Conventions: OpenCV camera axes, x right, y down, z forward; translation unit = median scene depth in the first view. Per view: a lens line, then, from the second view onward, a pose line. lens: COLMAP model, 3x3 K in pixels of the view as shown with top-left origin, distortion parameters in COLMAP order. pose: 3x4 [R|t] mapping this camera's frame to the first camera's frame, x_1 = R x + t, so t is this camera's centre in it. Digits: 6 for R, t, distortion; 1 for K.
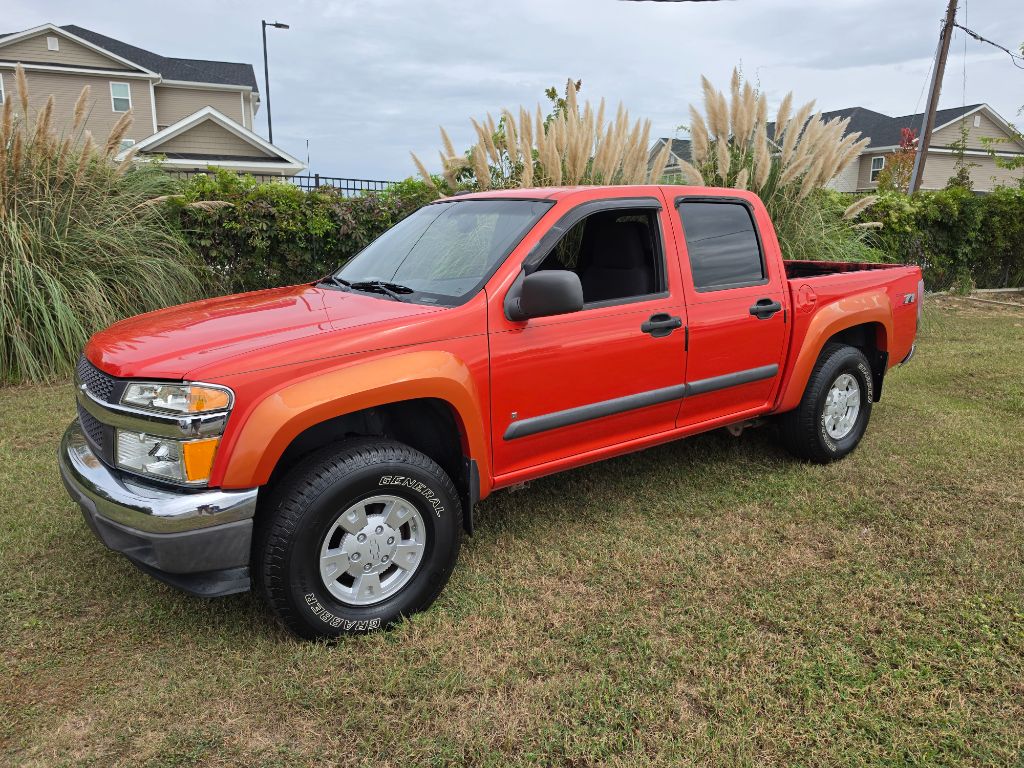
lens RADIAL K [[707.6, 0, 519.6], [0, 707.6, 384.5], [0, 0, 1]] dist [0.038604, -0.047214]
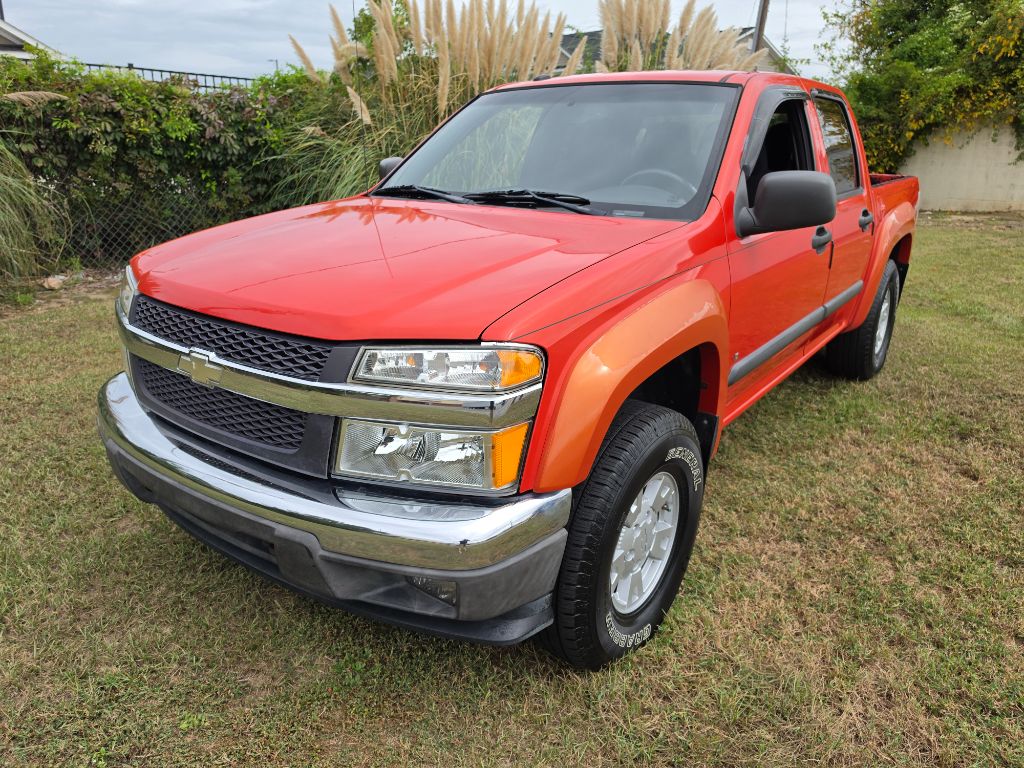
lens RADIAL K [[707.6, 0, 513.9], [0, 707.6, 396.3], [0, 0, 1]] dist [0.038604, -0.047214]
pose [[0.960131, -0.081245, 0.267484, -0.214324], [0.047455, 0.990318, 0.130457, -0.013104], [-0.275493, -0.112562, 0.954690, 0.126216]]
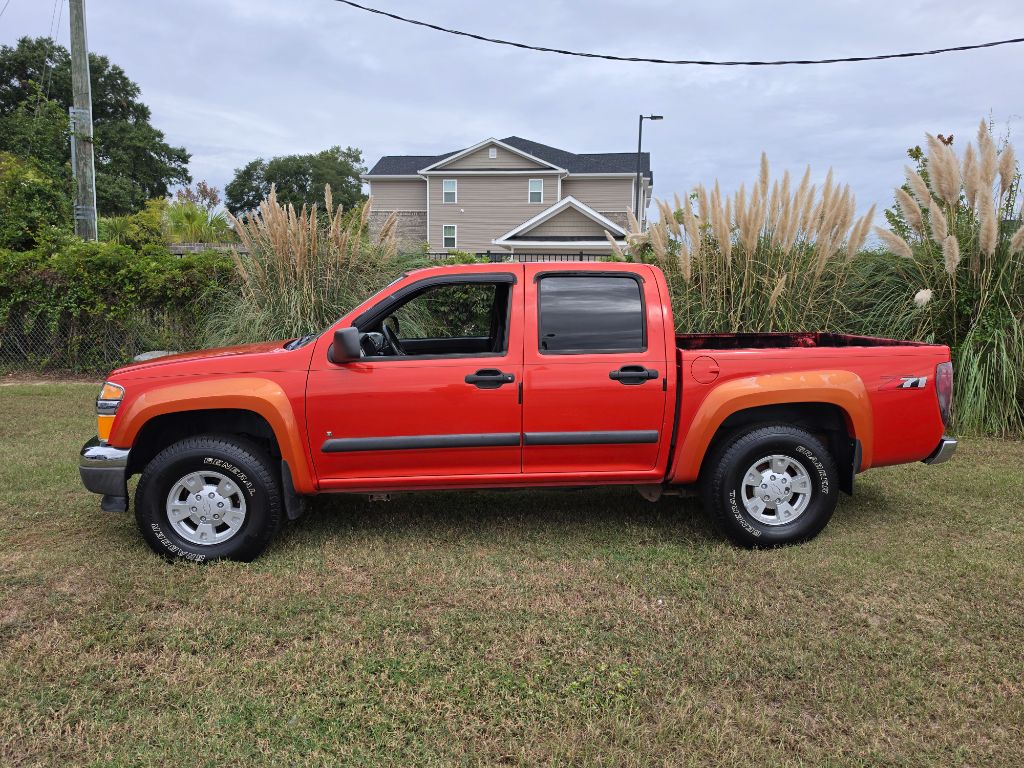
lens RADIAL K [[707.6, 0, 512.4], [0, 707.6, 382.0], [0, 0, 1]] dist [0.038604, -0.047214]
pose [[0.844040, 0.070058, -0.531684, 0.443880], [-0.122644, 0.990372, -0.064198, -0.004536], [0.522068, 0.119393, 0.844506, 0.016368]]
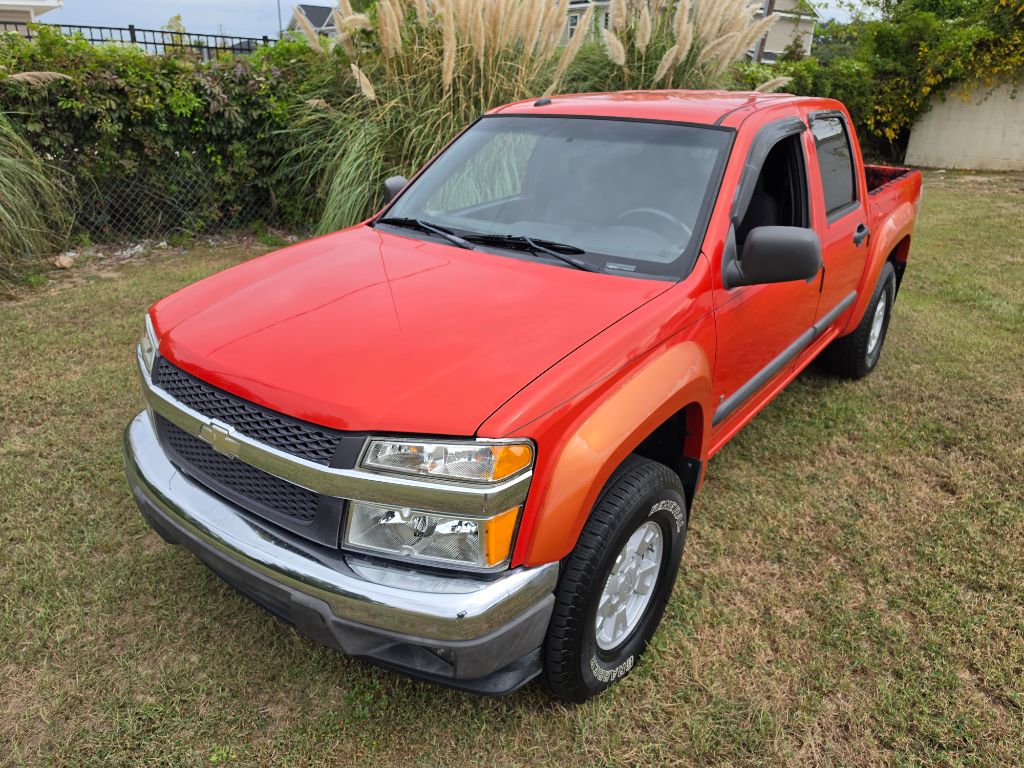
lens RADIAL K [[707.6, 0, 512.5], [0, 707.6, 392.3], [0, 0, 1]] dist [0.038604, -0.047214]
pose [[0.963576, -0.094344, 0.250242, -0.210851], [0.043575, 0.978591, 0.201150, -0.066635], [-0.263861, -0.182919, 0.947058, 0.110833]]
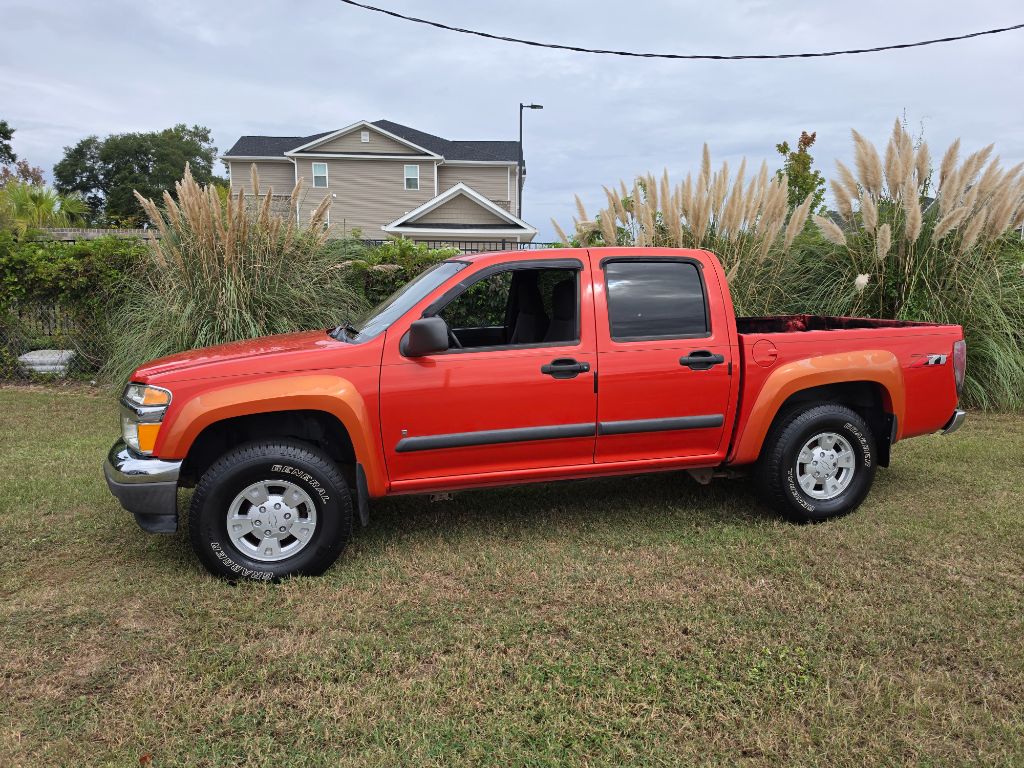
lens RADIAL K [[707.6, 0, 510.8], [0, 707.6, 385.9], [0, 0, 1]] dist [0.038604, -0.047214]
pose [[0.929274, 0.050006, -0.365991, 0.278038], [-0.077663, 0.995098, -0.061228, 0.010491], [0.361135, 0.085322, 0.928602, -0.044484]]
